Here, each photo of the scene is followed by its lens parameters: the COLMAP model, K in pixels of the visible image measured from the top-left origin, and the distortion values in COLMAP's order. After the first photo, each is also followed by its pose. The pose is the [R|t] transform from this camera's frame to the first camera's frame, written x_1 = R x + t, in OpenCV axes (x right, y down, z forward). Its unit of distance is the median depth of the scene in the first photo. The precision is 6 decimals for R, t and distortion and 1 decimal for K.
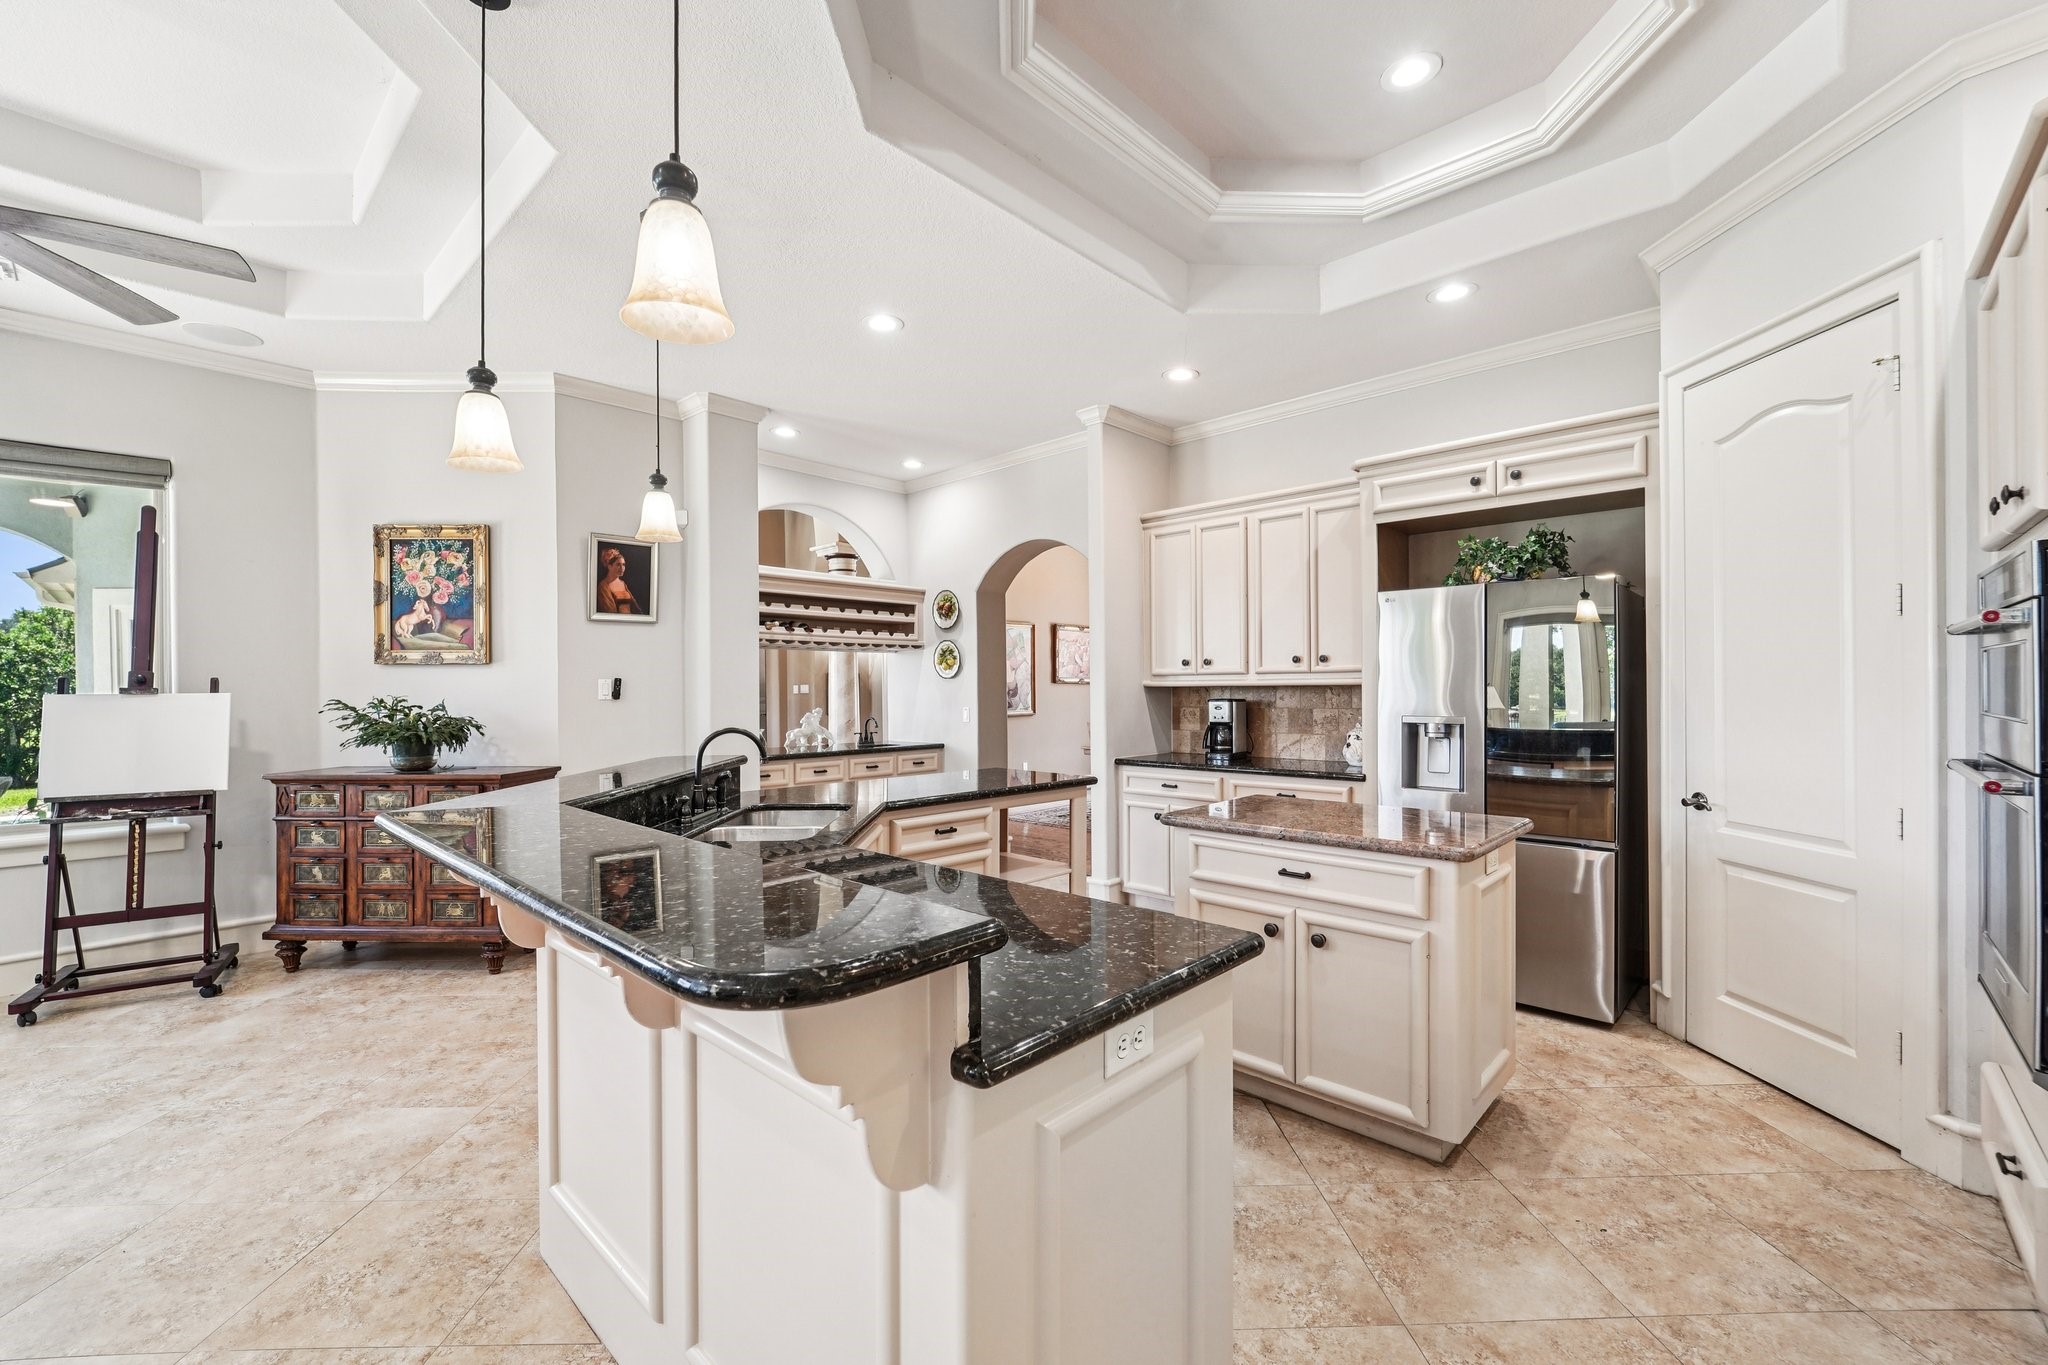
lens RADIAL K [[842.9, 0, 1026.8], [0, 842.9, 685.1], [0, 0, 1]] dist [-0.009505, 0.001730]
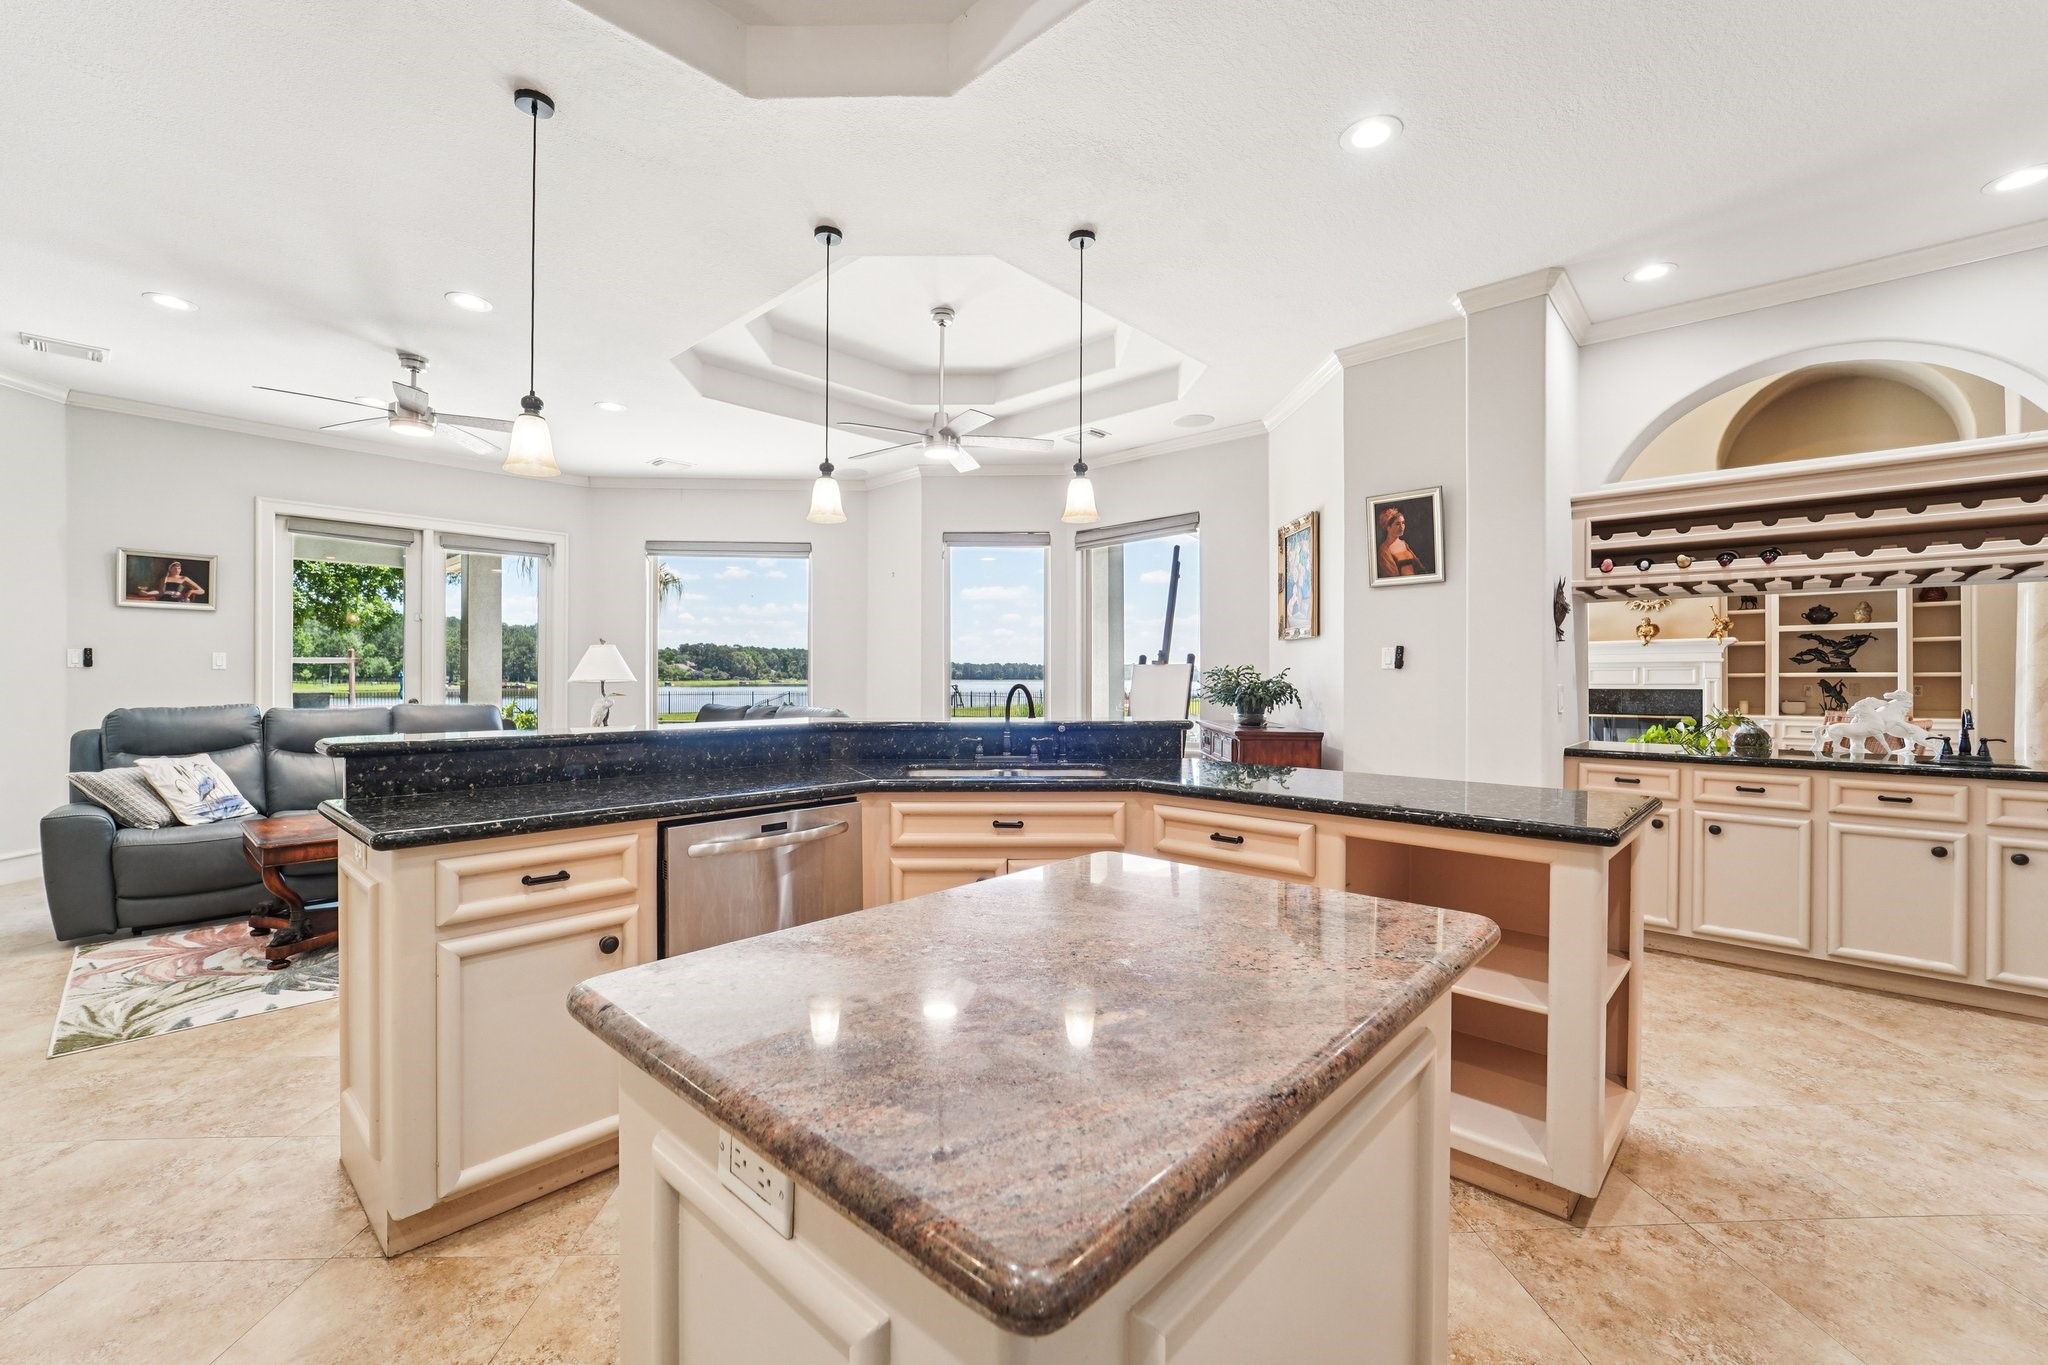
lens RADIAL K [[842.9, 0, 1013.5], [0, 842.9, 679.1], [0, 0, 1]] dist [-0.009505, 0.001730]
pose [[0.001623, 0.009850, -0.999950, 0.558314], [-0.000302, 0.999951, 0.009850, 0.023643], [0.999999, 0.000286, 0.001626, 0.725244]]
